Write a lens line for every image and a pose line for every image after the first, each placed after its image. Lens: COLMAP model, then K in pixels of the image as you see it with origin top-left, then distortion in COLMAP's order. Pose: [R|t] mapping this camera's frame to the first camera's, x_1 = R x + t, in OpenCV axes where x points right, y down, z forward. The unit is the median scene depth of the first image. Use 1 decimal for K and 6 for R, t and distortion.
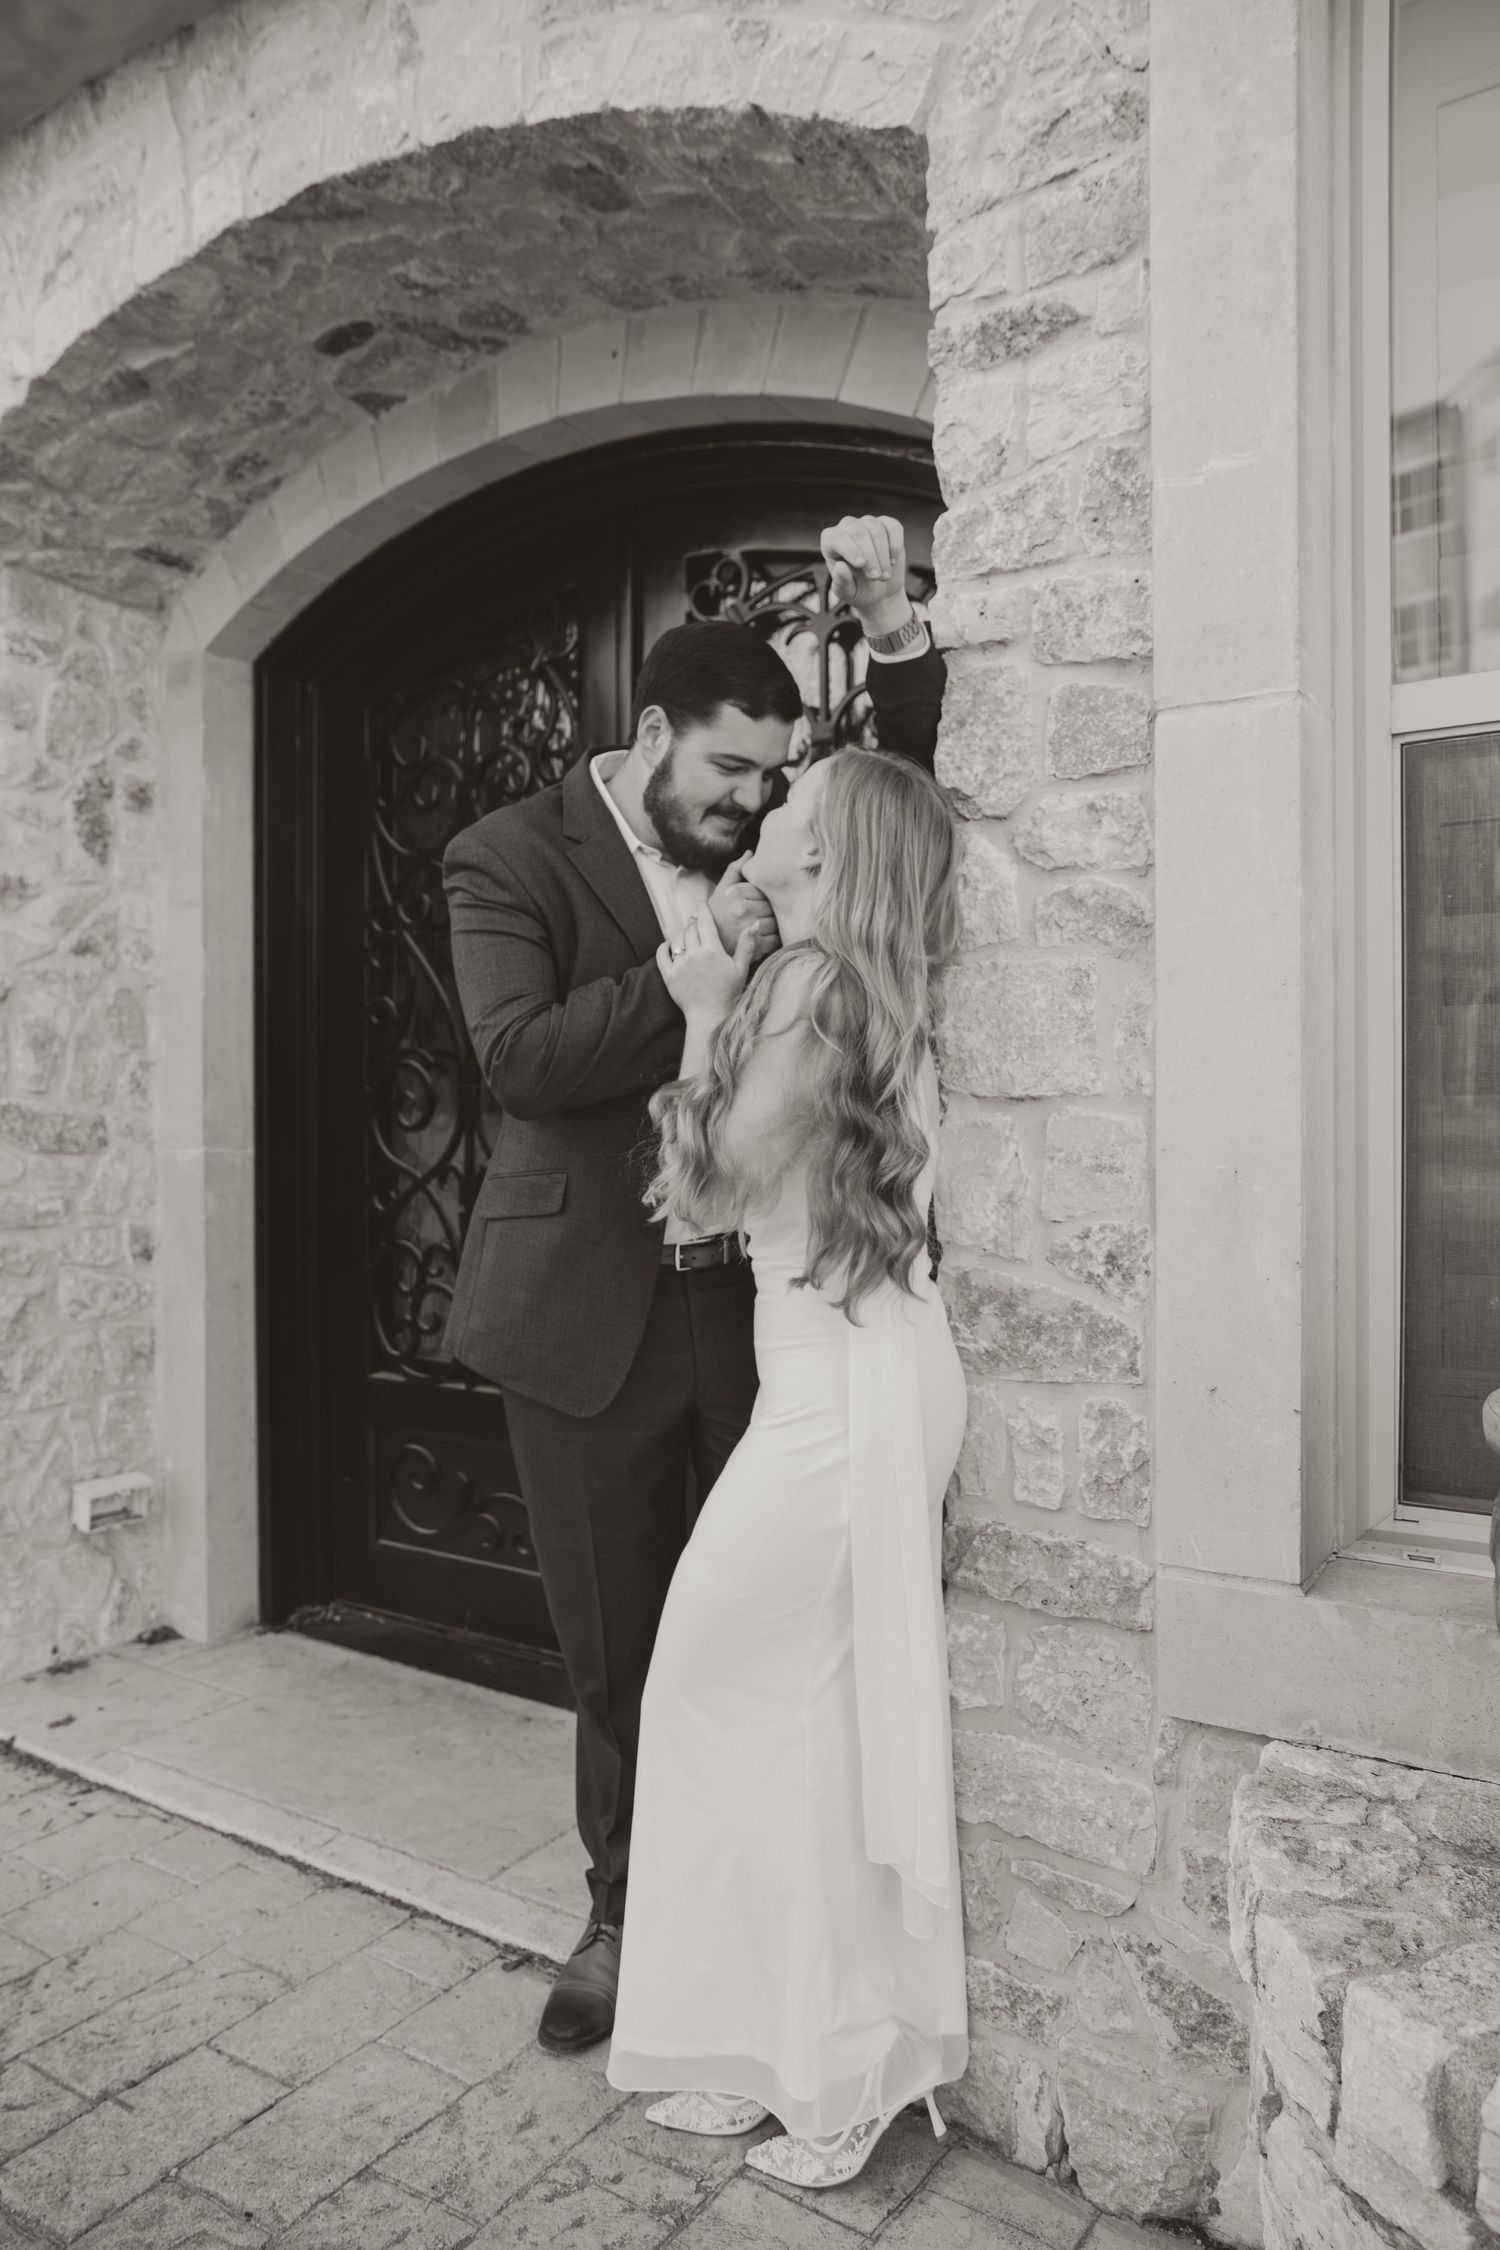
lens RADIAL K [[1534.2, 0, 753.6], [0, 1534.2, 1110.2], [0, 0, 1]] dist [-0.051426, 0.045901]
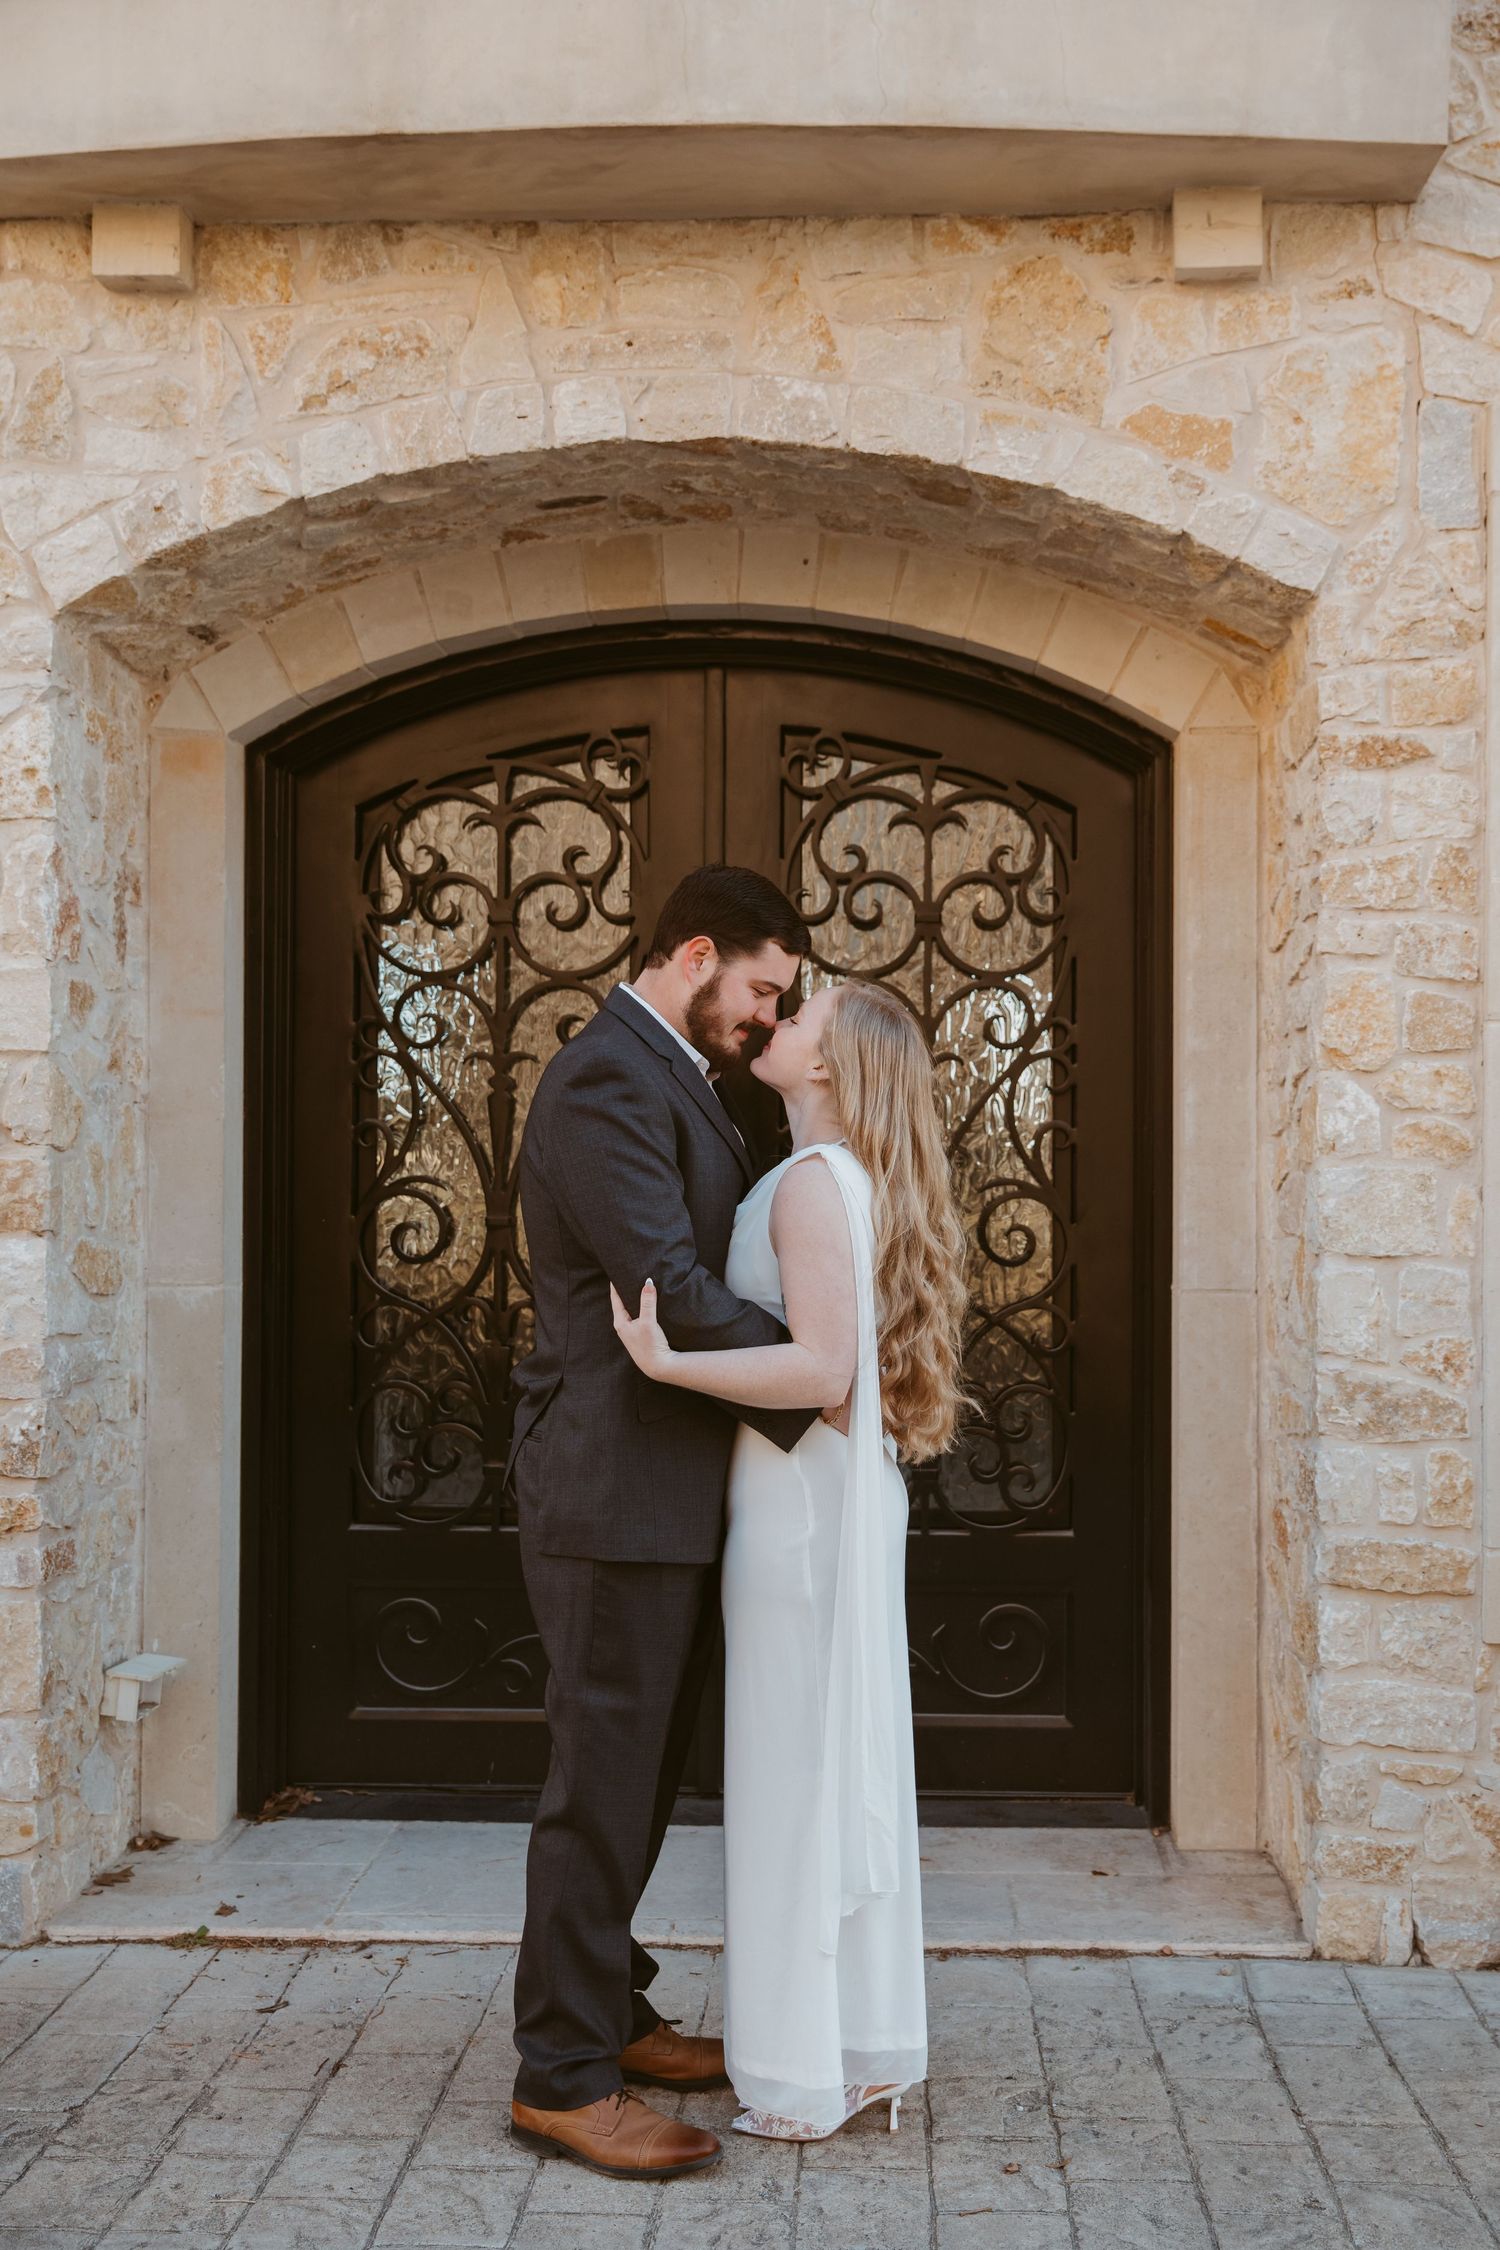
lens RADIAL K [[2251.6, 0, 805.8], [0, 2251.6, 1144.0], [0, 0, 1]] dist [0.018783, 0.000000]
pose [[0.861545, 0.013627, 0.507499, -1.493367], [-0.007476, 0.999872, -0.014156, -0.086067], [-0.507627, 0.008402, 0.861536, -0.659182]]
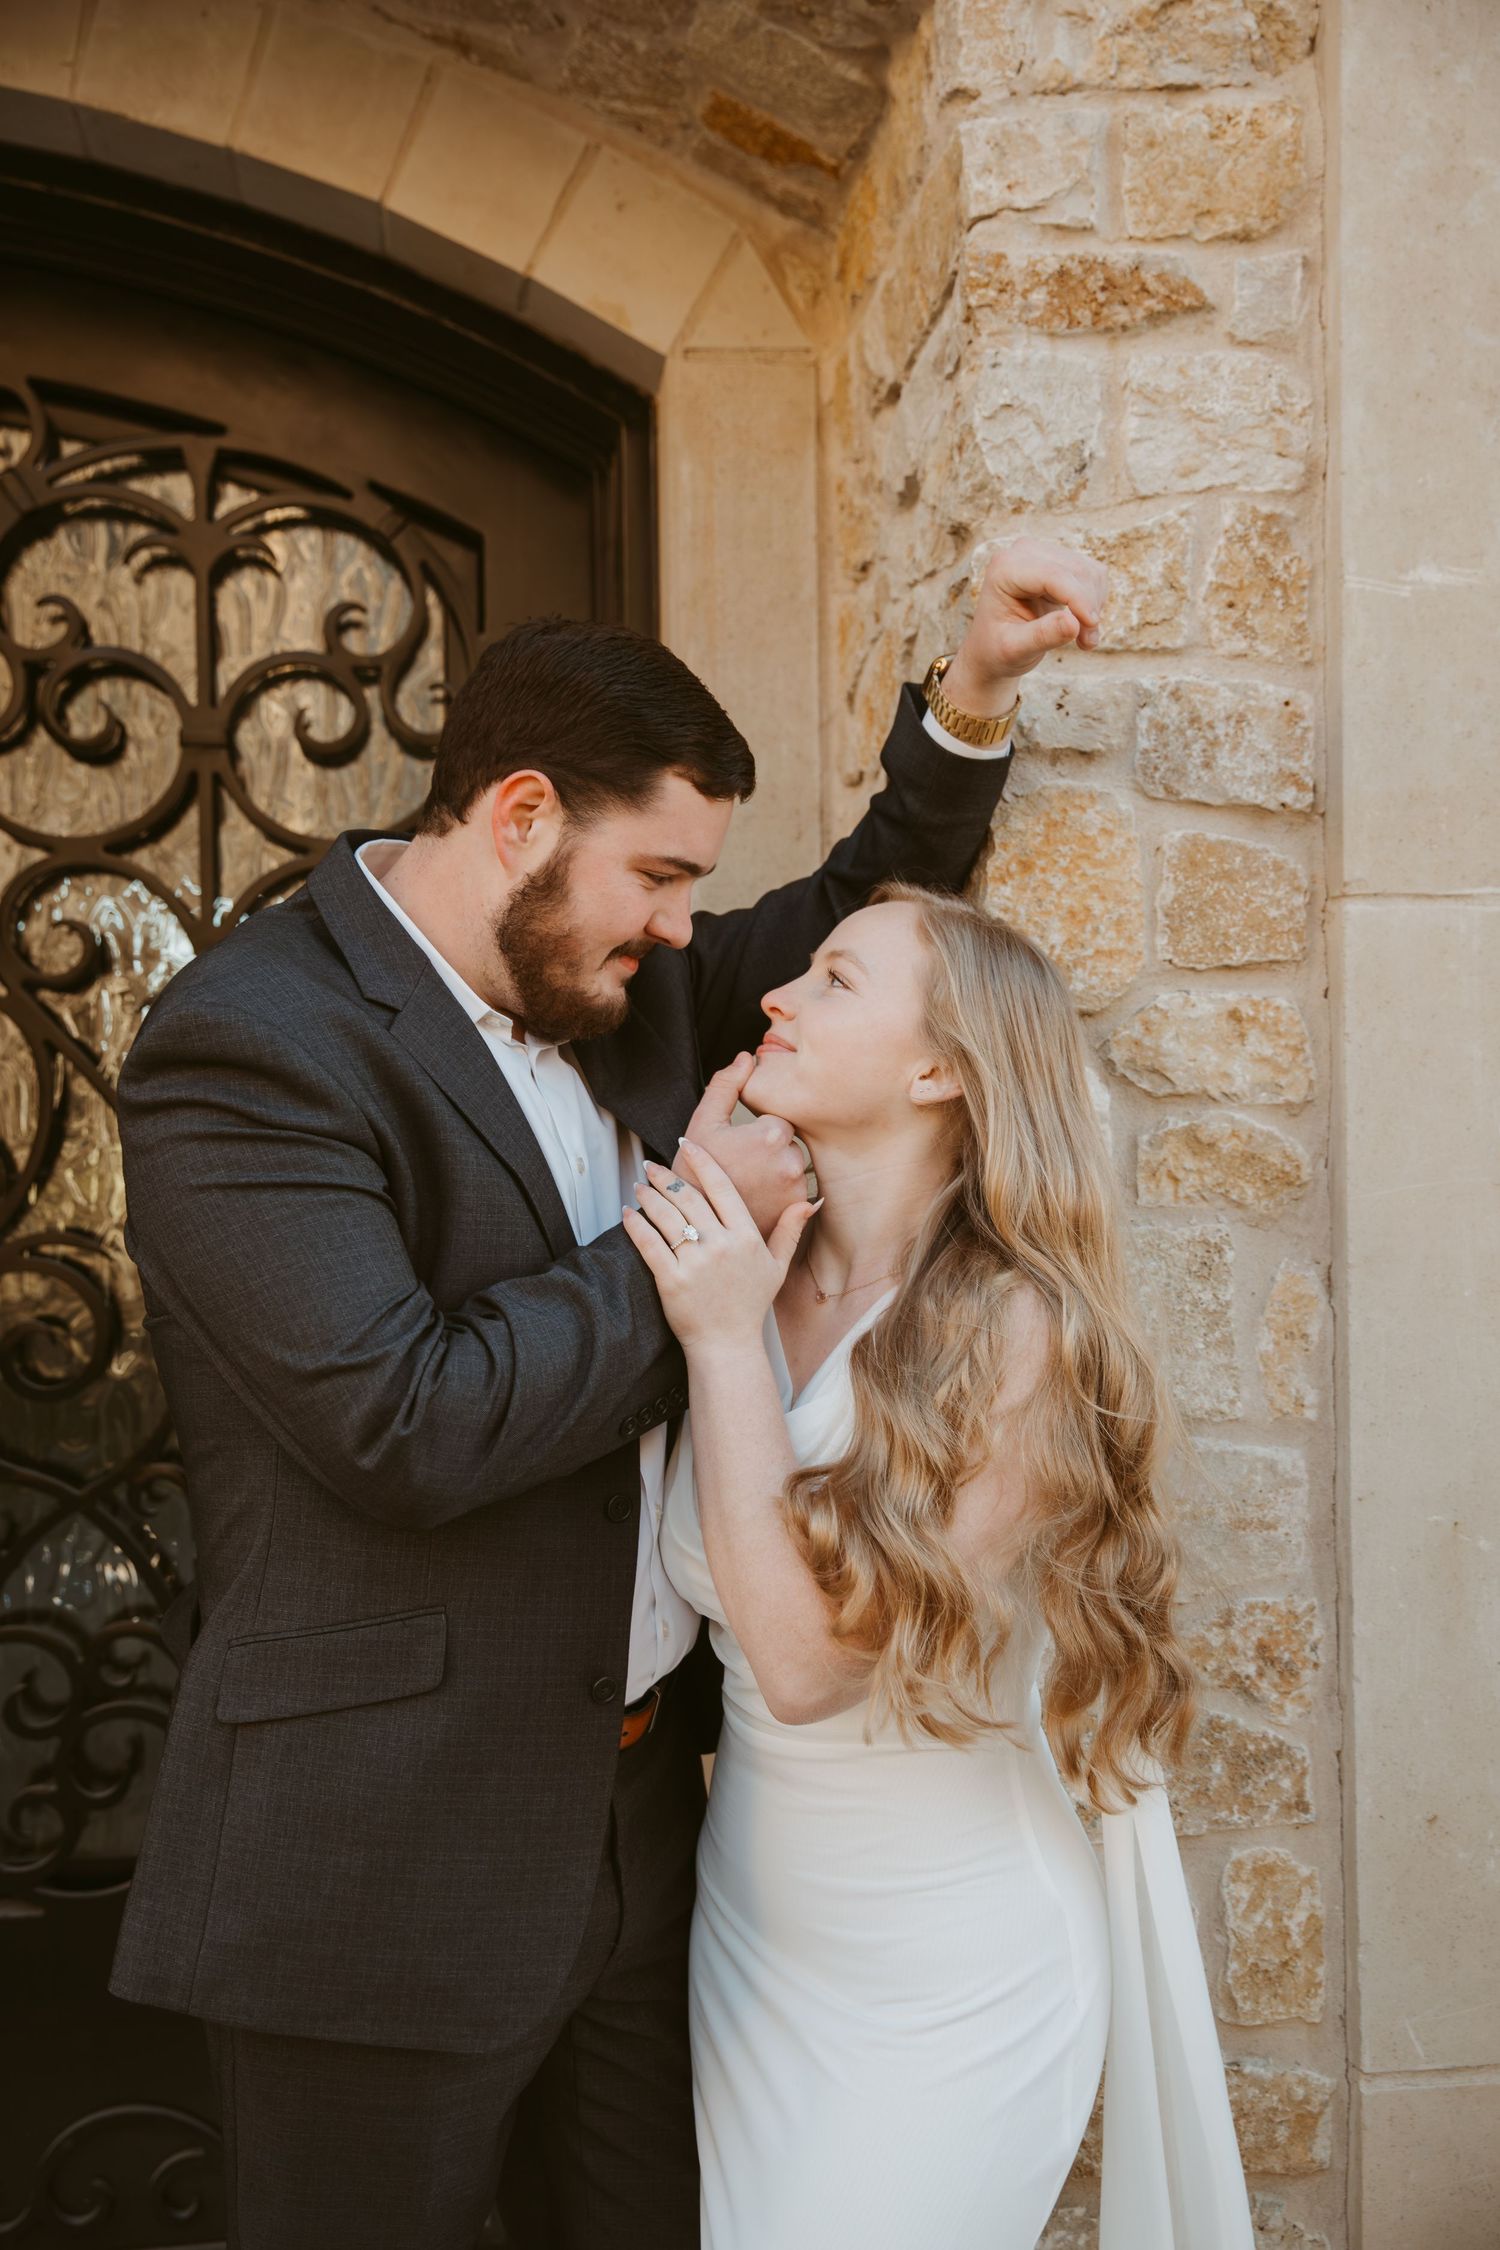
lens RADIAL K [[2233.8, 0, 740.9], [0, 2233.8, 1129.1], [0, 0, 1]] dist [0.027306, 0.000000]
pose [[0.756260, -0.006540, 0.654239, -0.619295], [0.012311, 0.999915, -0.004235, -0.141743], [-0.654156, 0.011256, 0.756276, 0.361509]]
